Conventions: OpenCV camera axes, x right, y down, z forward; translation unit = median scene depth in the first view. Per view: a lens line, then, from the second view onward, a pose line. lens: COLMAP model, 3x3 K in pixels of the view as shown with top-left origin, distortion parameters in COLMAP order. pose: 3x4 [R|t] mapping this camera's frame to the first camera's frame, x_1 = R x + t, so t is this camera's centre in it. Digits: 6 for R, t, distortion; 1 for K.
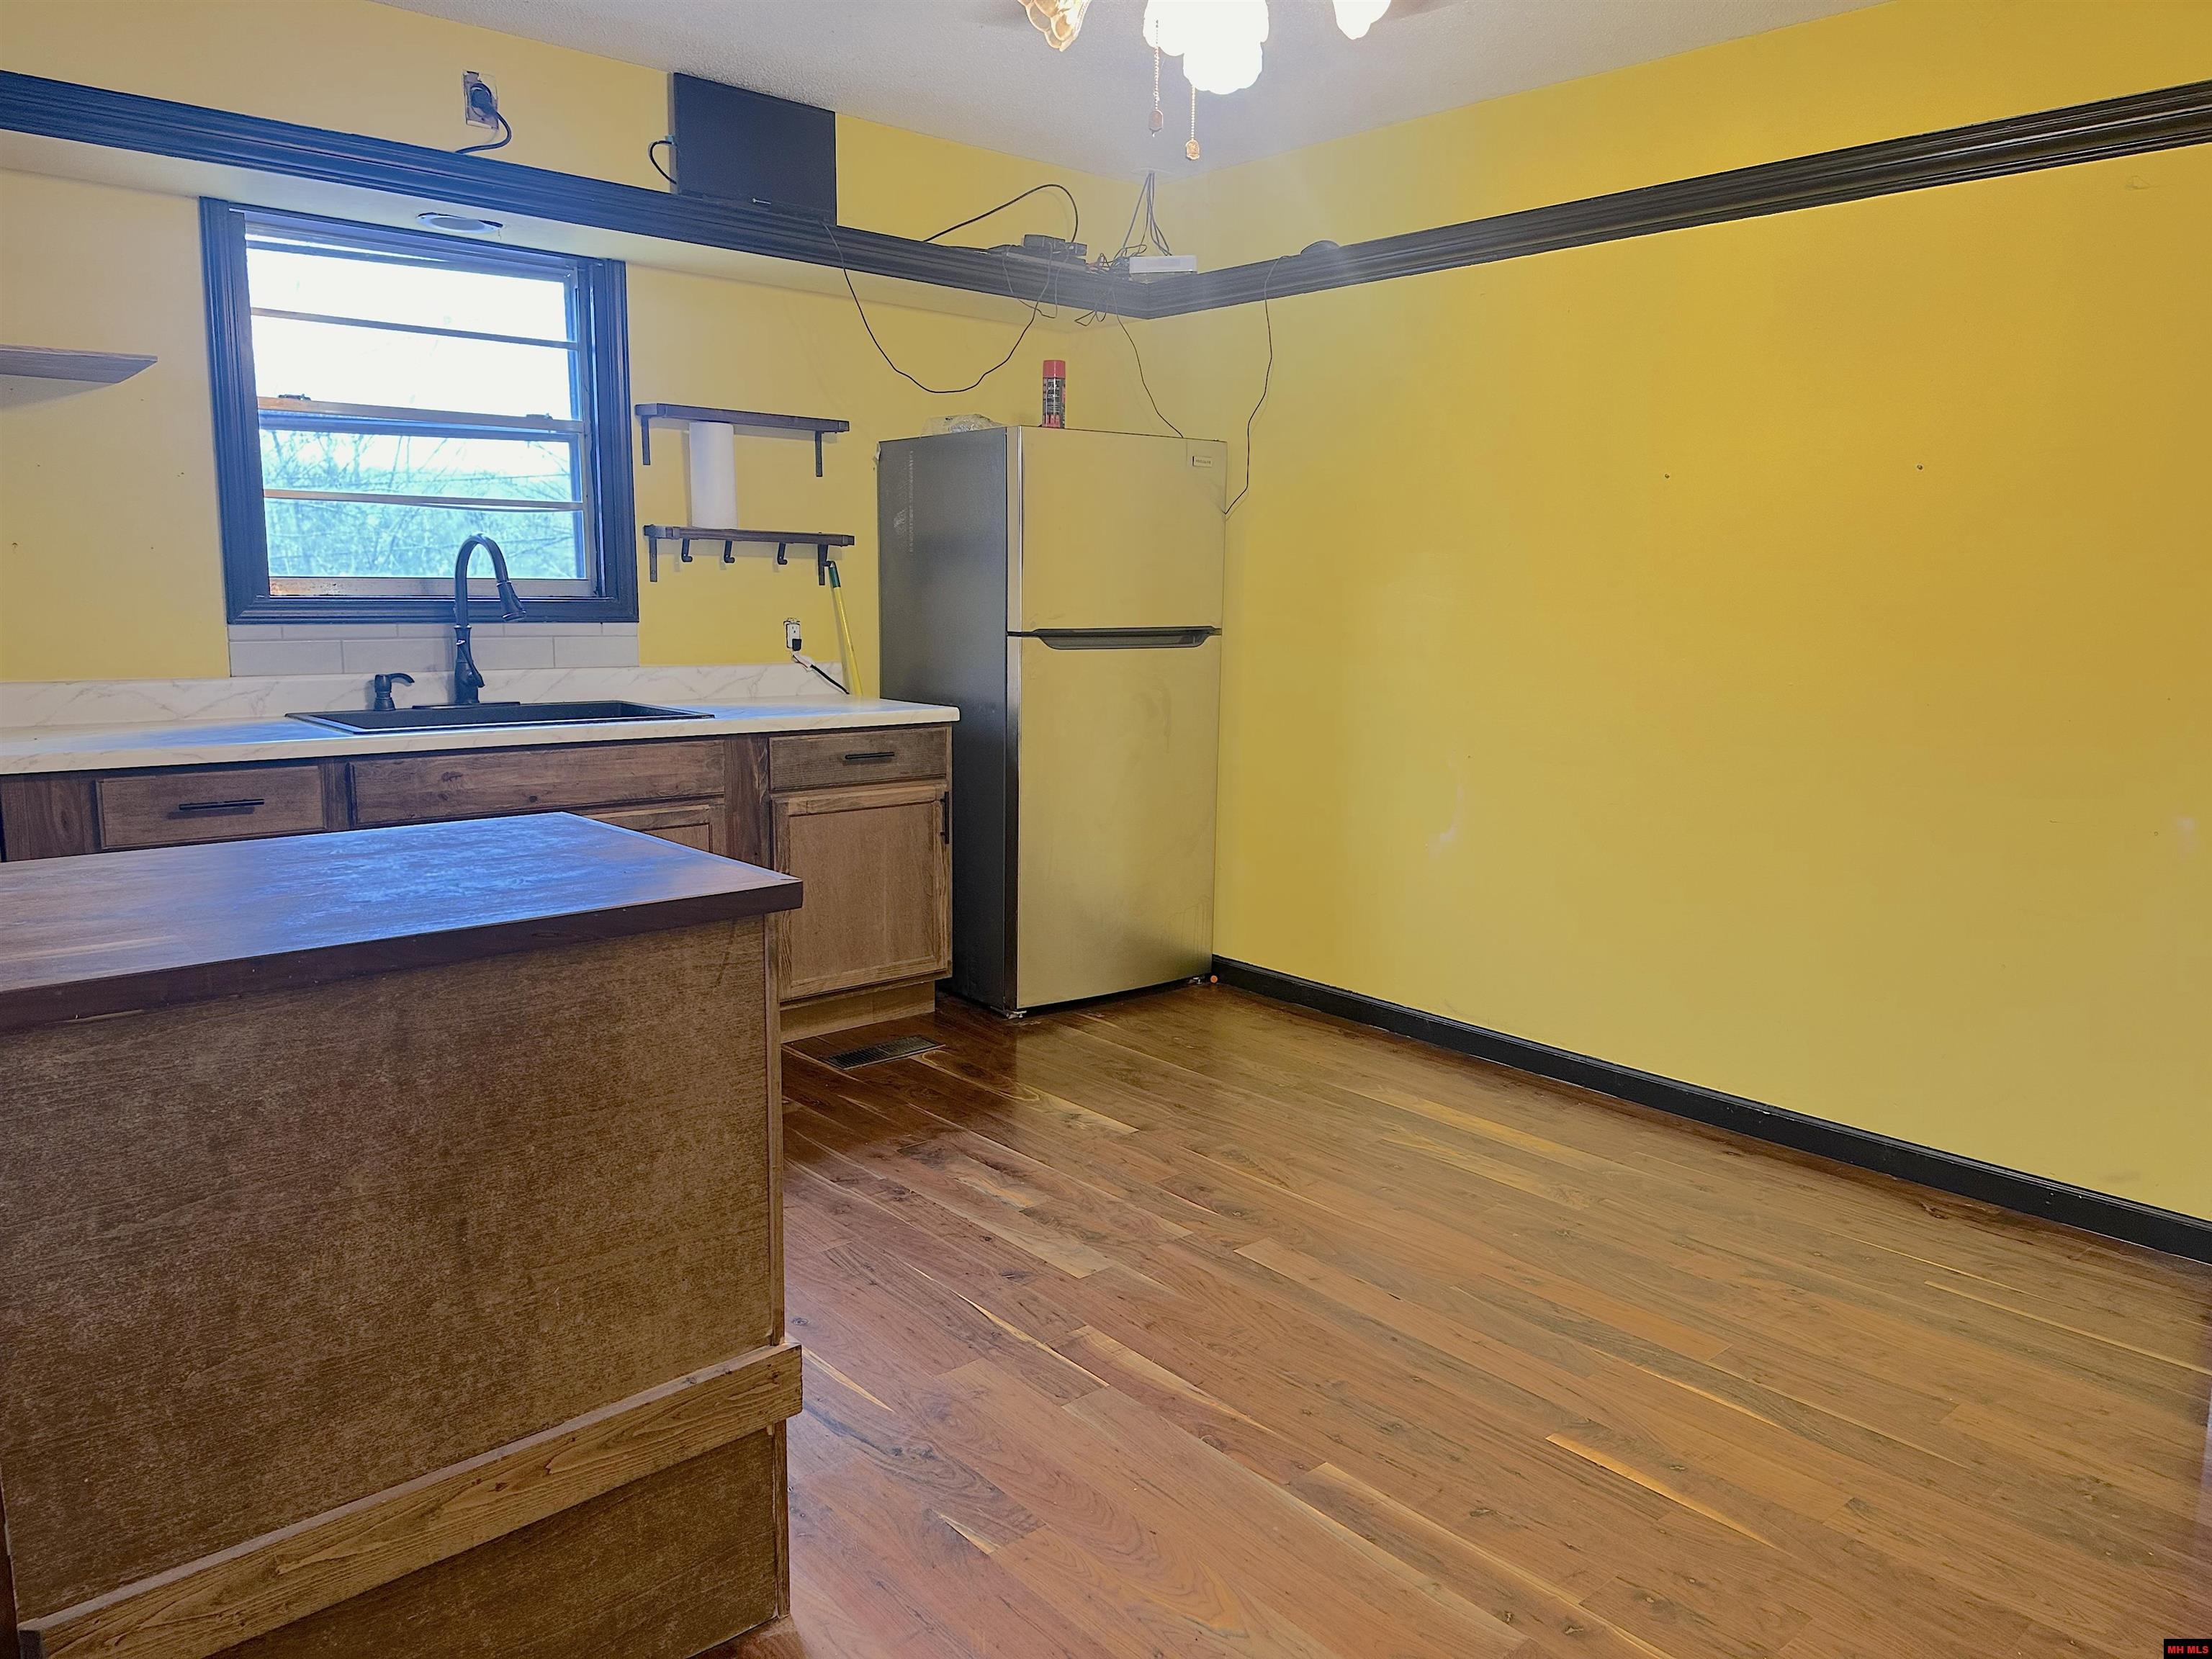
lens RADIAL K [[1544.7, 0, 1111.9], [0, 1544.7, 823.6], [0, 0, 1]] dist [0.125638, -0.189825]
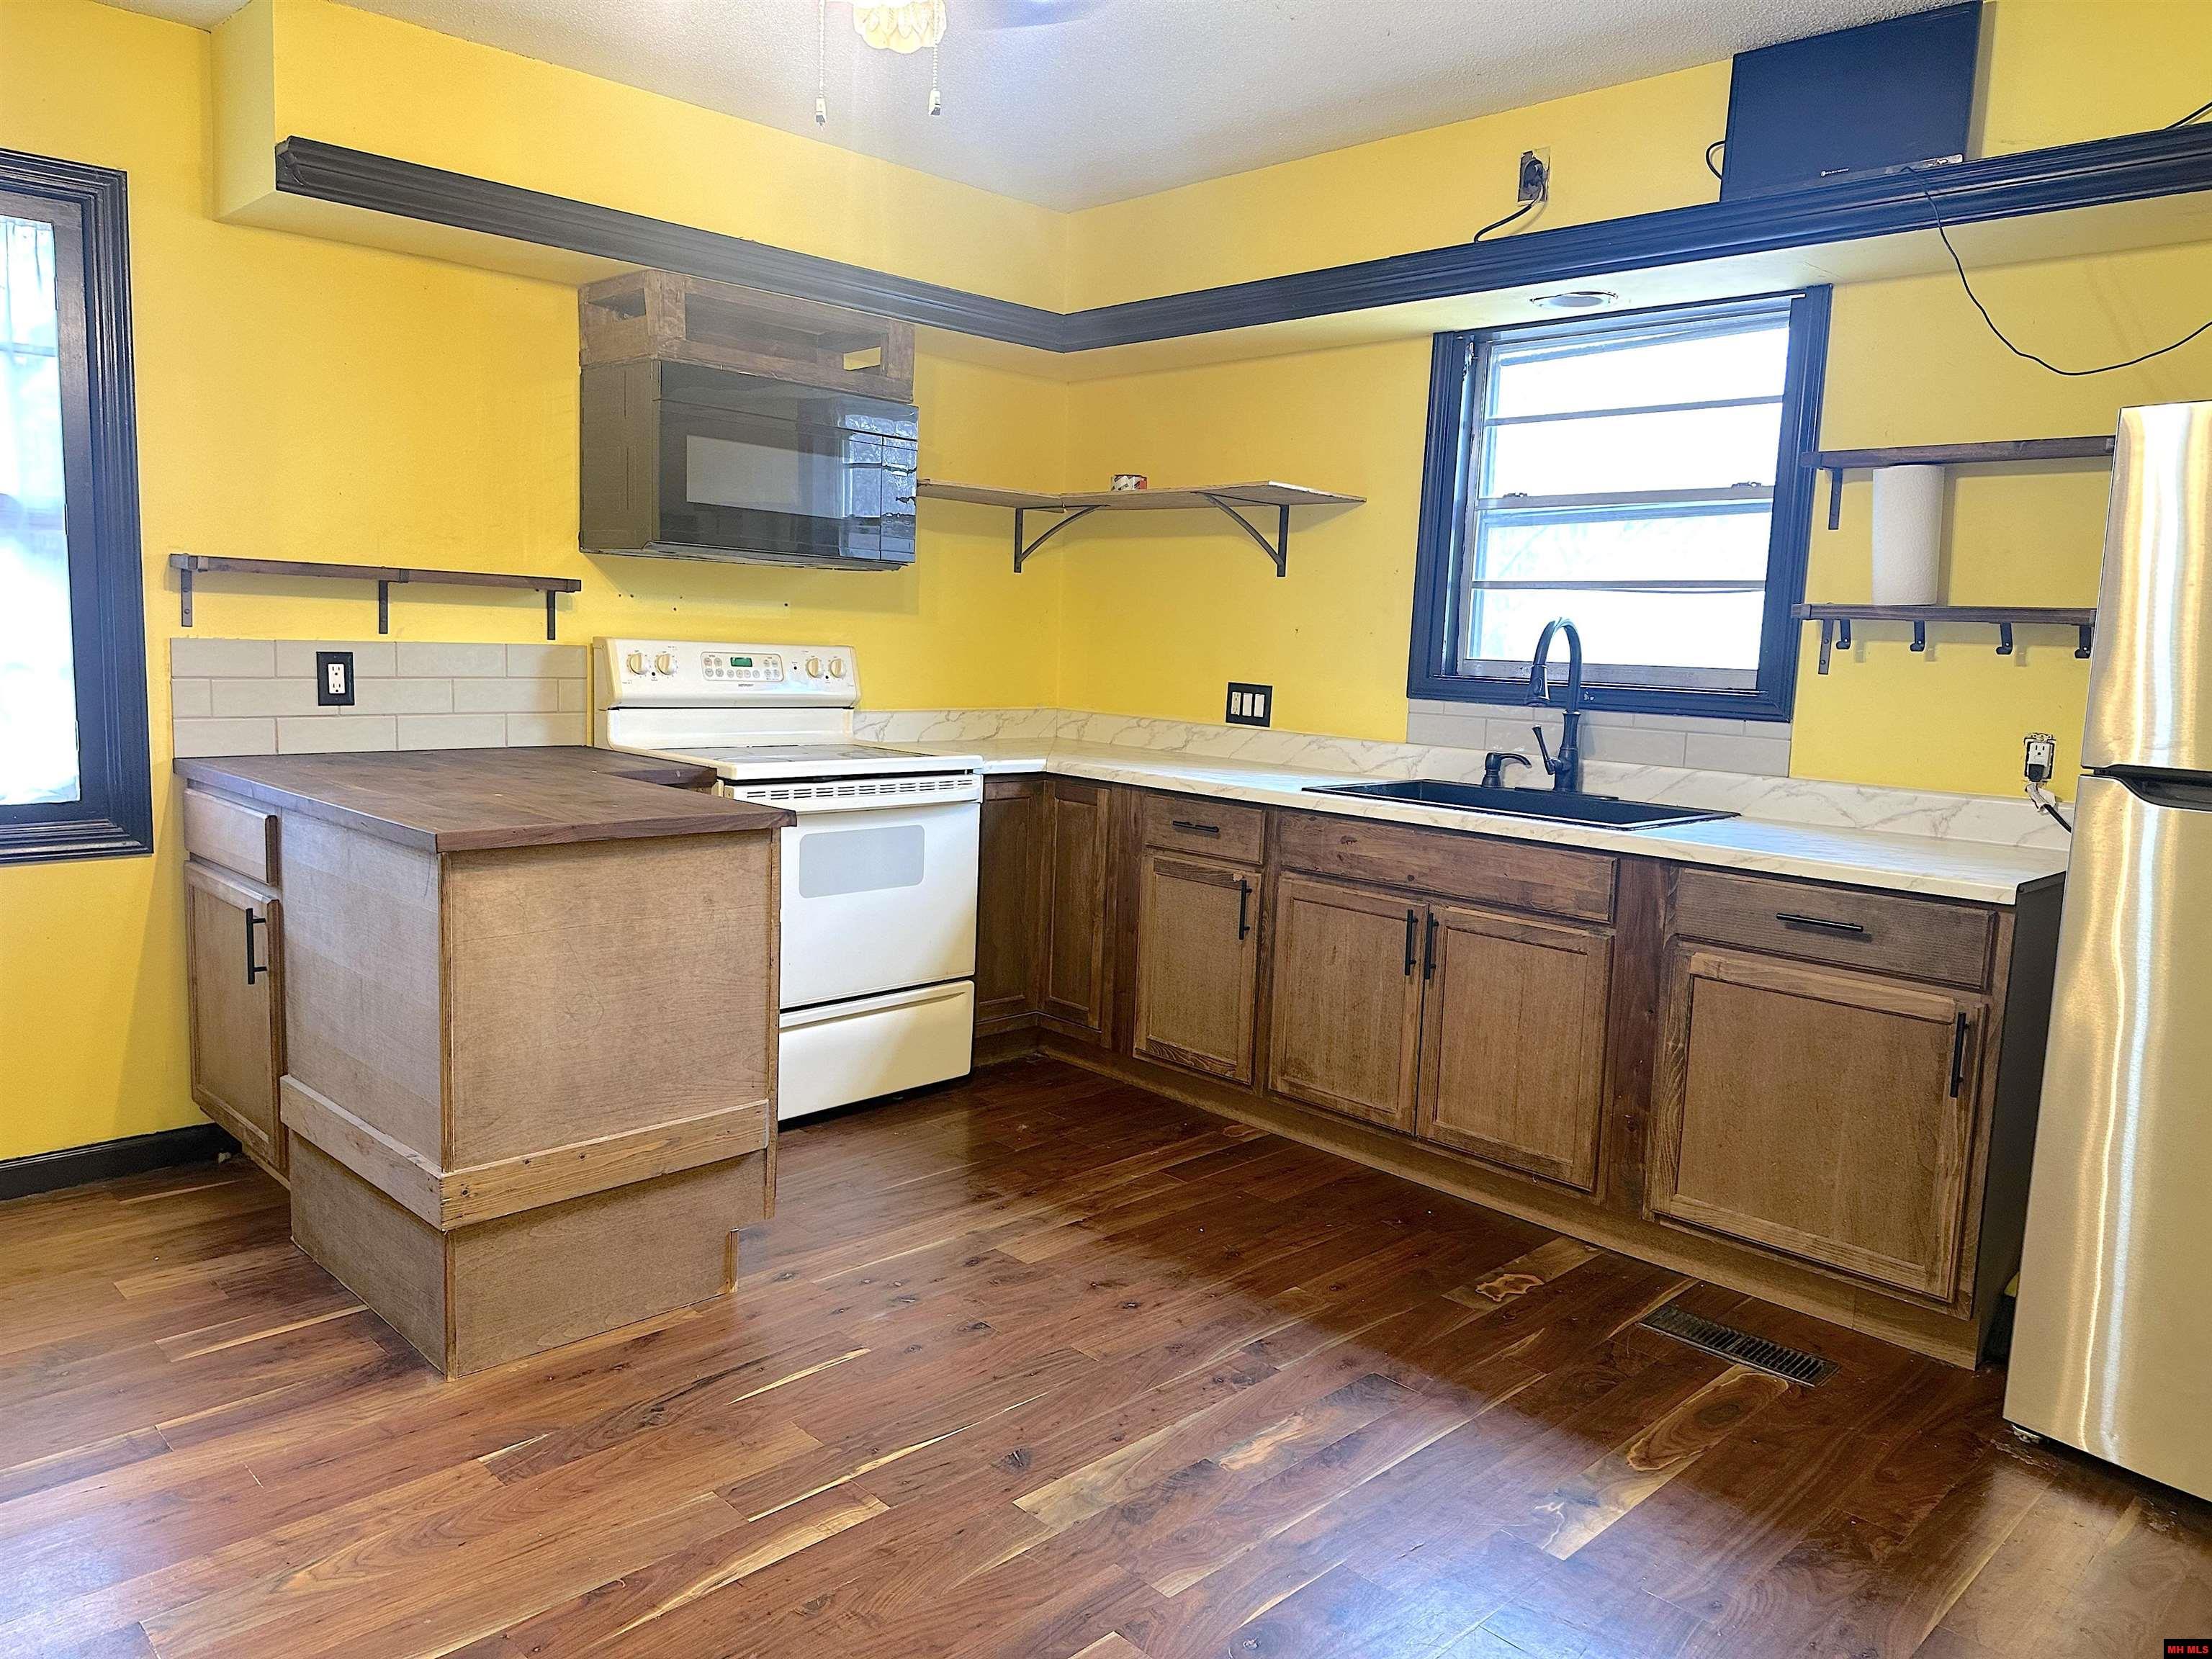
lens RADIAL K [[1547.2, 0, 1105.0], [0, 1547.2, 822.3], [0, 0, 1]] dist [0.008197, 0.003795]
pose [[0.037848, 0.107916, -0.993439, 0.534774], [-0.192155, 0.976384, 0.098742, -0.099424], [0.980635, 0.187157, 0.057691, 0.682350]]
